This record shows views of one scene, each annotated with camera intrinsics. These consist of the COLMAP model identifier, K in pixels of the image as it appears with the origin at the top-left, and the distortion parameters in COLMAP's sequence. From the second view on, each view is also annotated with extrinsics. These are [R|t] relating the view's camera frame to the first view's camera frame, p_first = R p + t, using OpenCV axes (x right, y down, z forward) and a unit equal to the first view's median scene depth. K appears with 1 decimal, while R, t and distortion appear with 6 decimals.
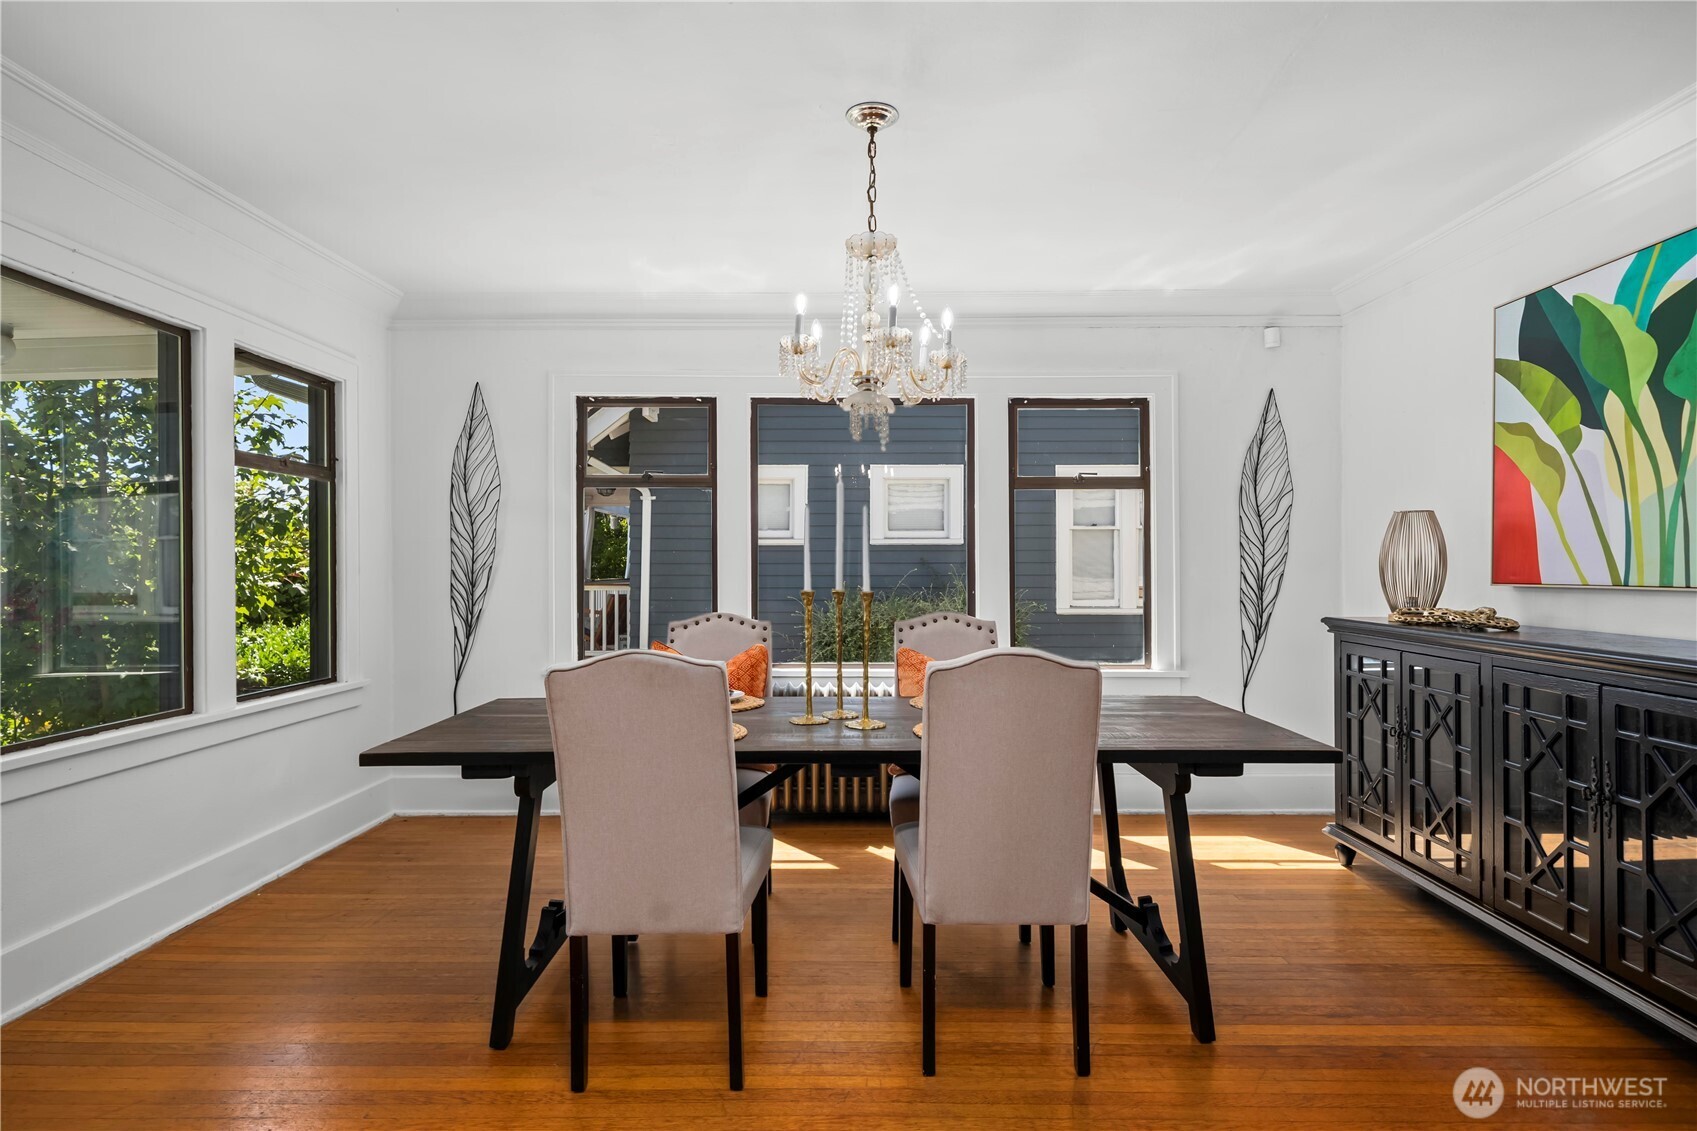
lens RADIAL K [[888.4, 0, 850.6], [0, 888.4, 572.8], [0, 0, 1]] dist [-0.001255, 0.000917]
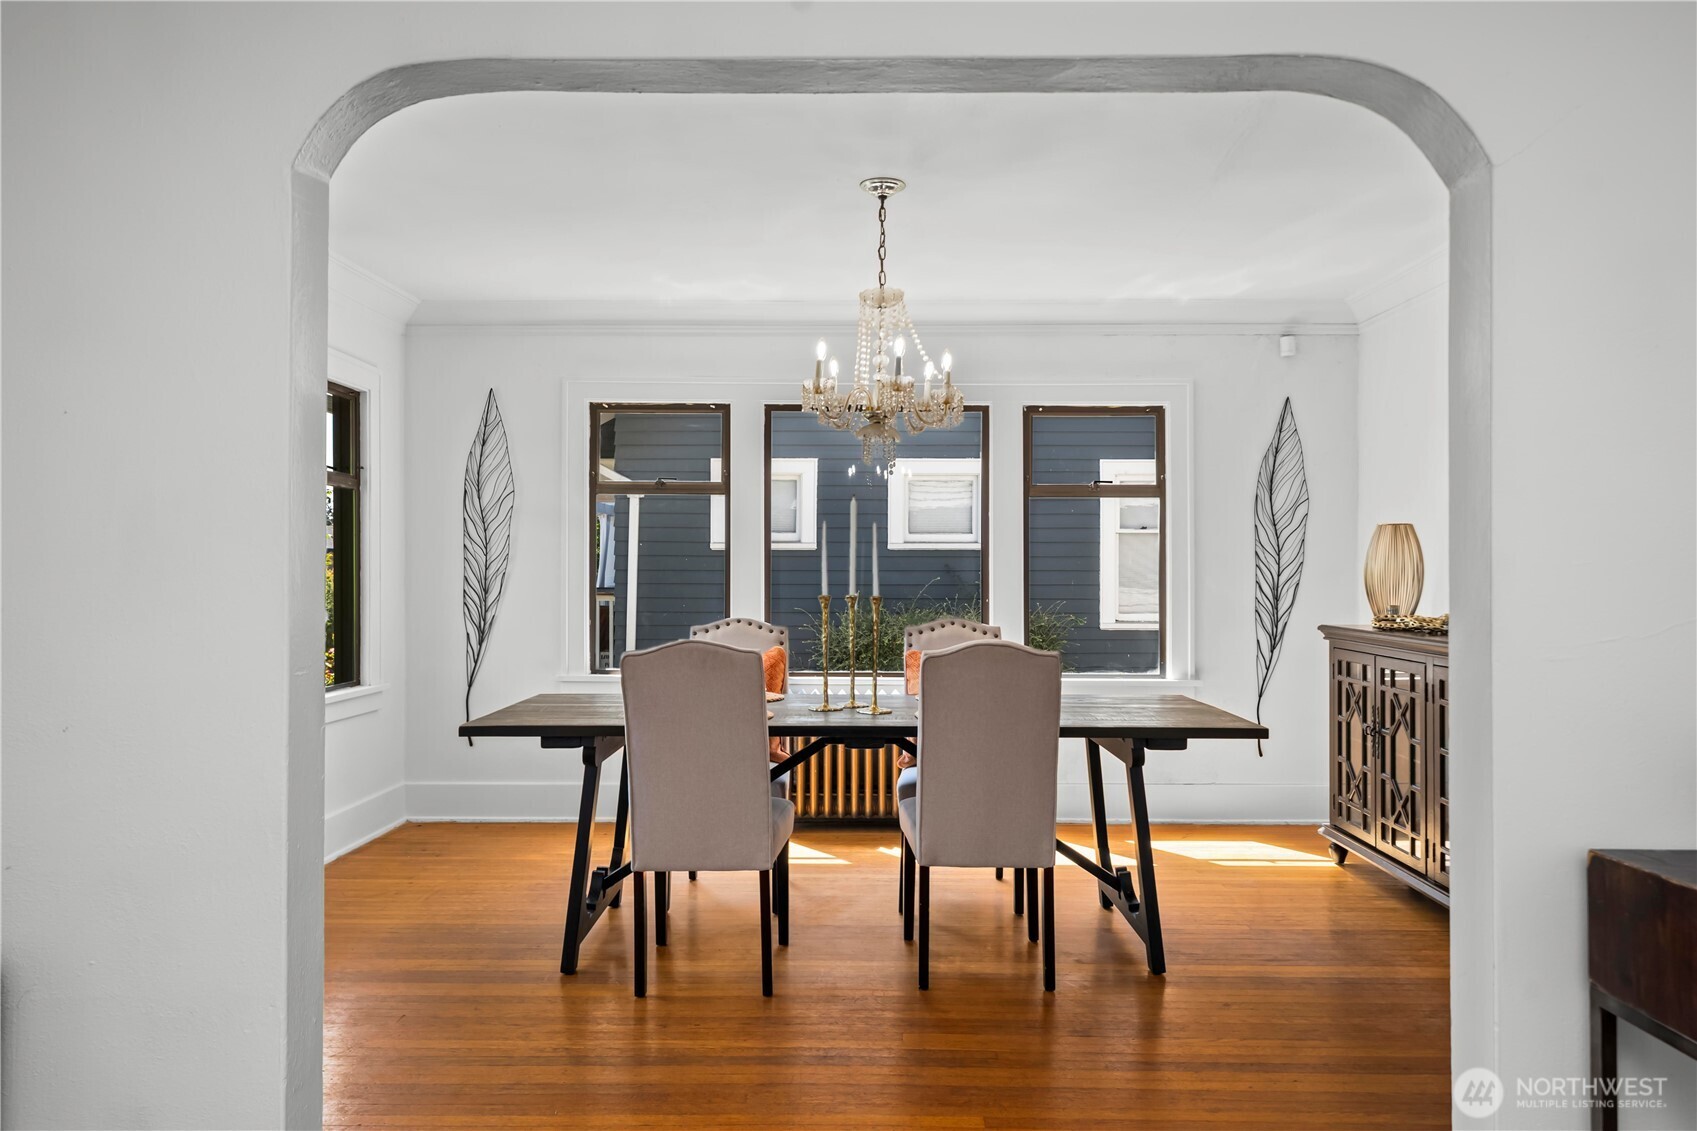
lens RADIAL K [[1153.1, 0, 854.0], [0, 1153.1, 574.1], [0, 0, 1]] dist [-0.005204, -0.000441]
pose [[0.999921, 0.004044, -0.011932, 0.005038], [-0.004130, 0.999966, -0.007192, 0.002546], [0.011902, 0.007240, 0.999903, -0.362399]]
